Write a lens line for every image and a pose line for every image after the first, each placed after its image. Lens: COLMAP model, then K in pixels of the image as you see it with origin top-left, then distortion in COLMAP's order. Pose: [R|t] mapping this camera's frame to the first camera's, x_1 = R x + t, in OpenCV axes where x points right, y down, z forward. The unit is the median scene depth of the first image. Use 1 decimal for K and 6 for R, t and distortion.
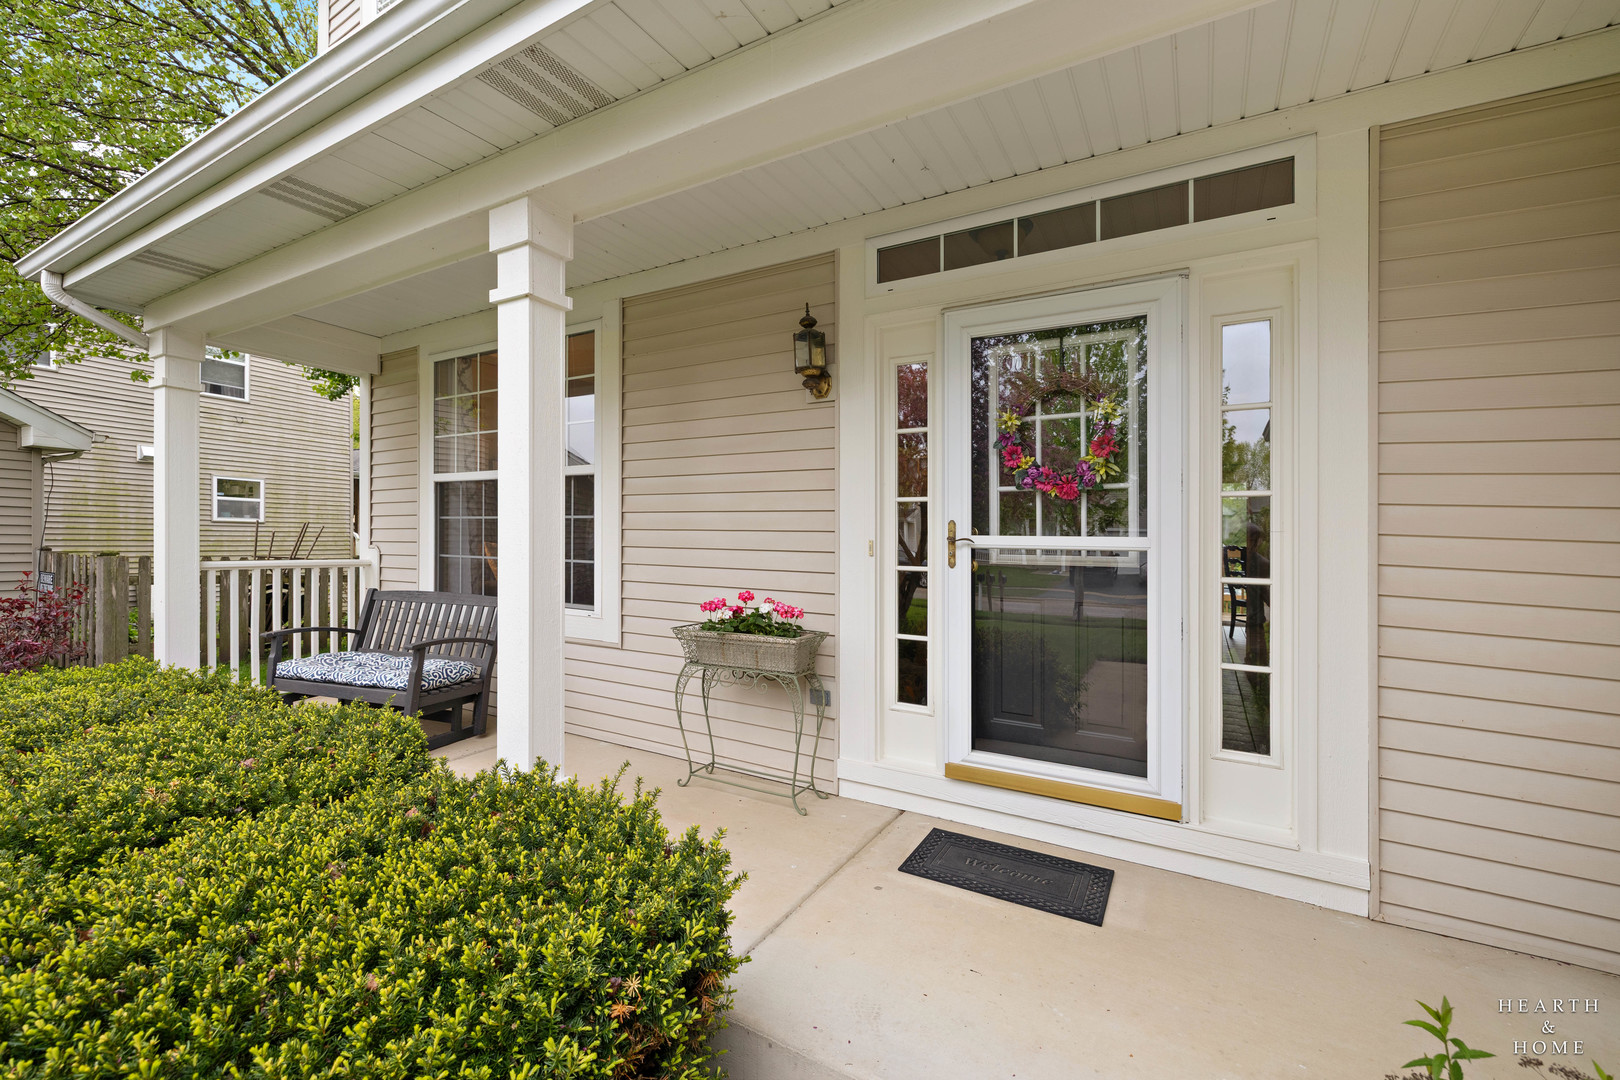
lens RADIAL K [[680.7, 0, 810.0], [0, 680.7, 540.0], [0, 0, 1]] dist [0.000546, -0.000442]
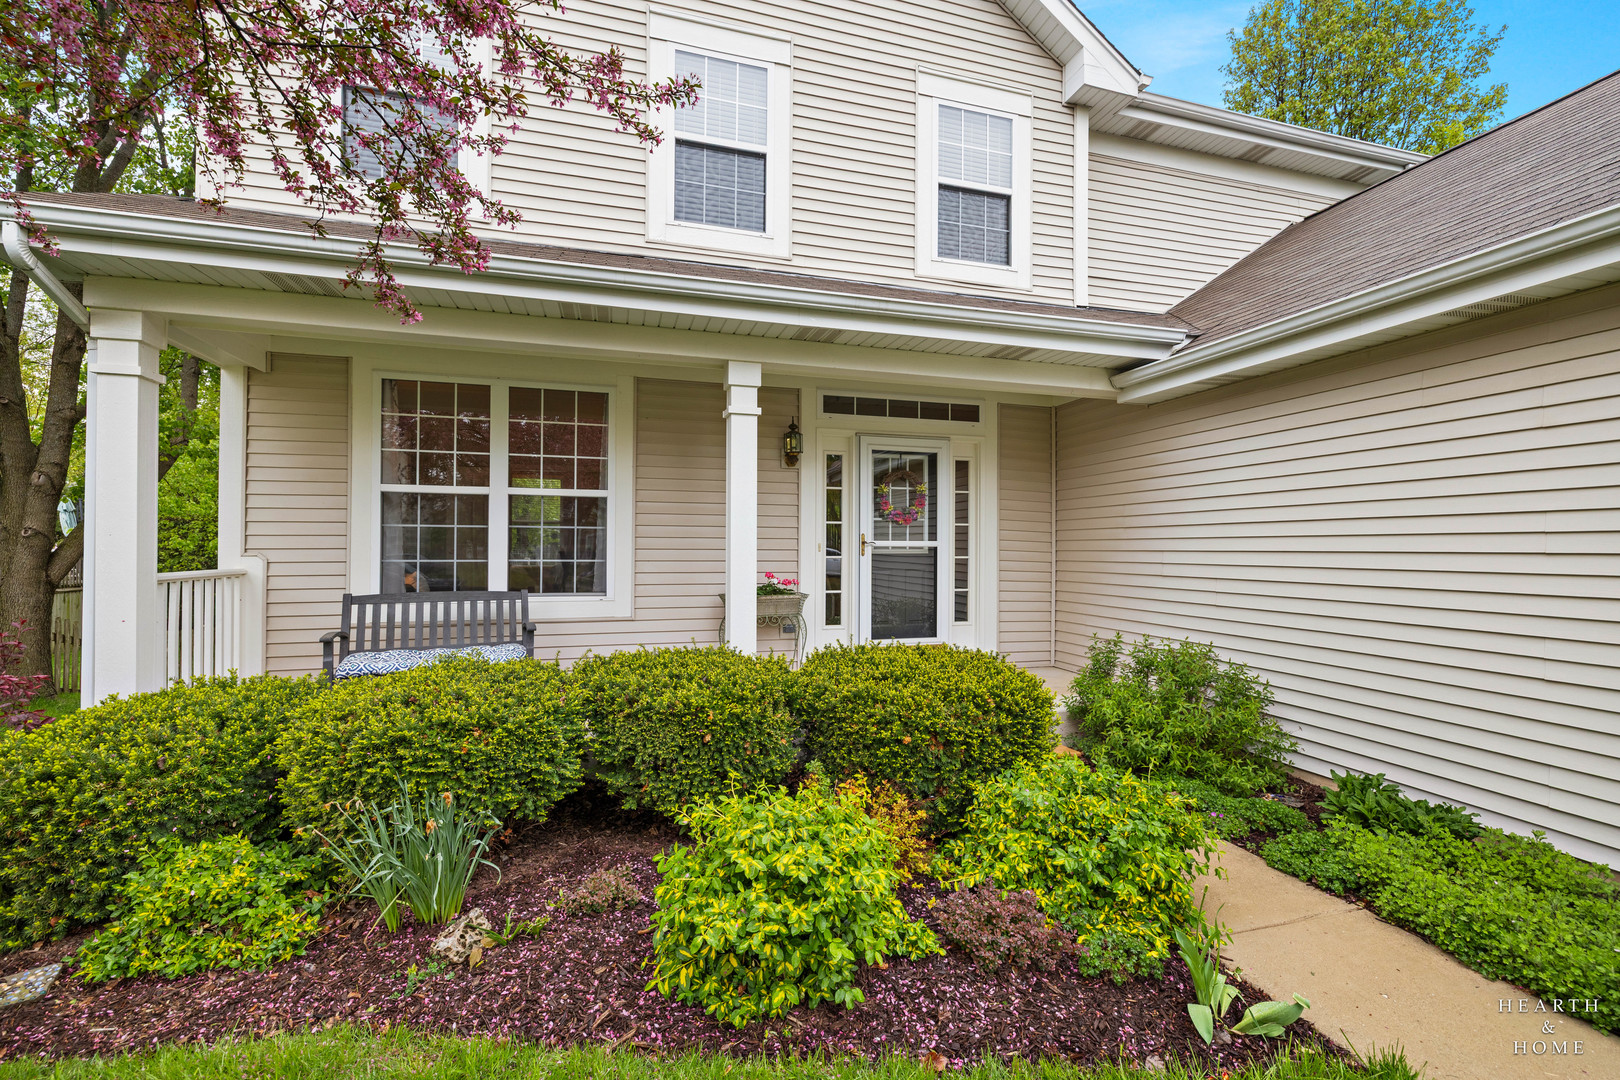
lens RADIAL K [[680.7, 0, 810.0], [0, 680.7, 540.0], [0, 0, 1]] dist [0.000546, -0.000442]
pose [[0.692370, -0.005220, 0.721523, -1.413465], [0.005535, 0.999983, 0.001924, -0.012900], [-0.721521, 0.002662, 0.692387, -0.349971]]
